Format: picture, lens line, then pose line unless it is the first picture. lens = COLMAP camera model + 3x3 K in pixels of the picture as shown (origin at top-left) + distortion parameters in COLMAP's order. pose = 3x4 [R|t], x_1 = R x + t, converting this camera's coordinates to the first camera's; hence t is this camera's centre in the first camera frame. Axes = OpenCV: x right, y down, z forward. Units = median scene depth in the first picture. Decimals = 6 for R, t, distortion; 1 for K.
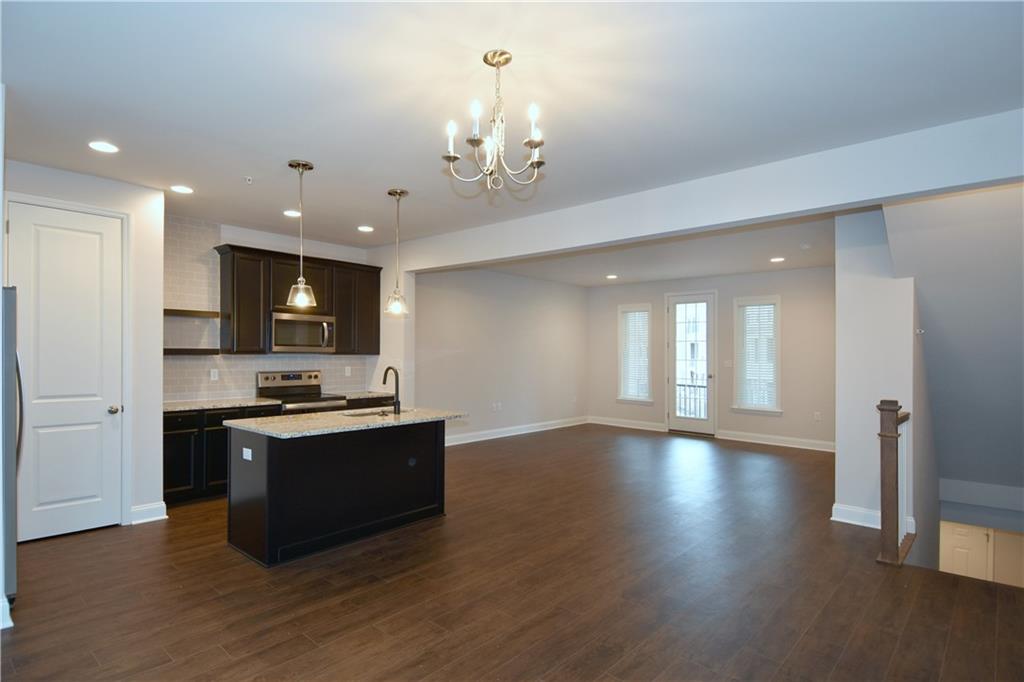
lens RADIAL K [[524.6, 0, 515.7], [0, 524.6, 336.3], [0, 0, 1]] dist [0.062190, -0.048579]
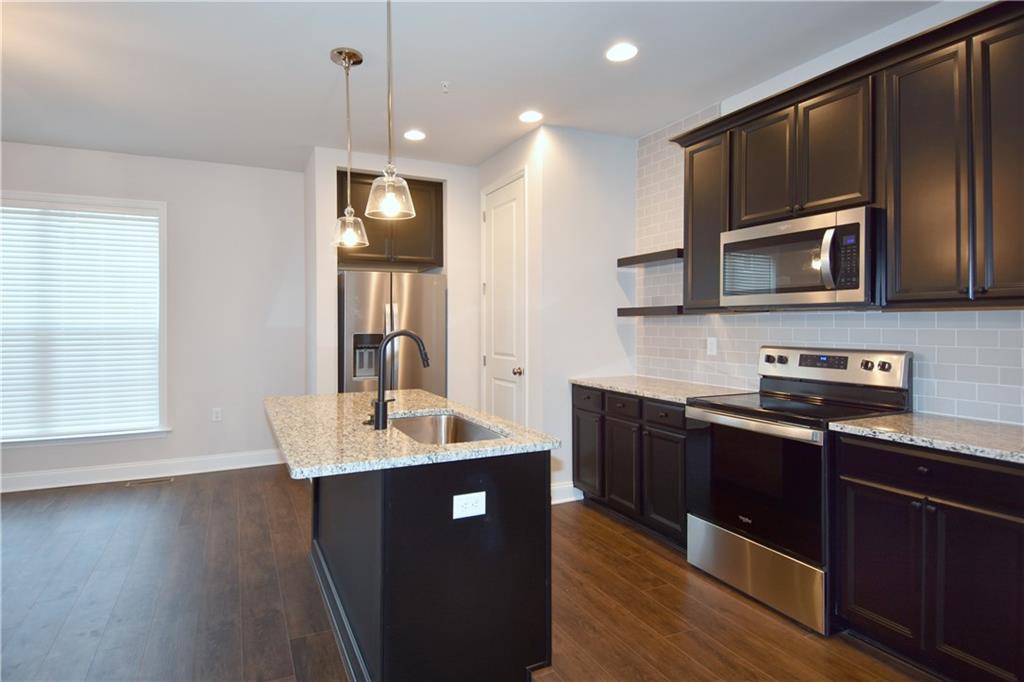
lens RADIAL K [[552.2, 0, 529.8], [0, 552.2, 331.9], [0, 0, 1]] dist [-0.001951, -0.104002]
pose [[-0.441512, 0.007042, -0.897228, 0.119900], [0.031704, 0.999467, -0.007757, 0.054225], [0.896695, -0.031870, -0.441500, 1.112421]]
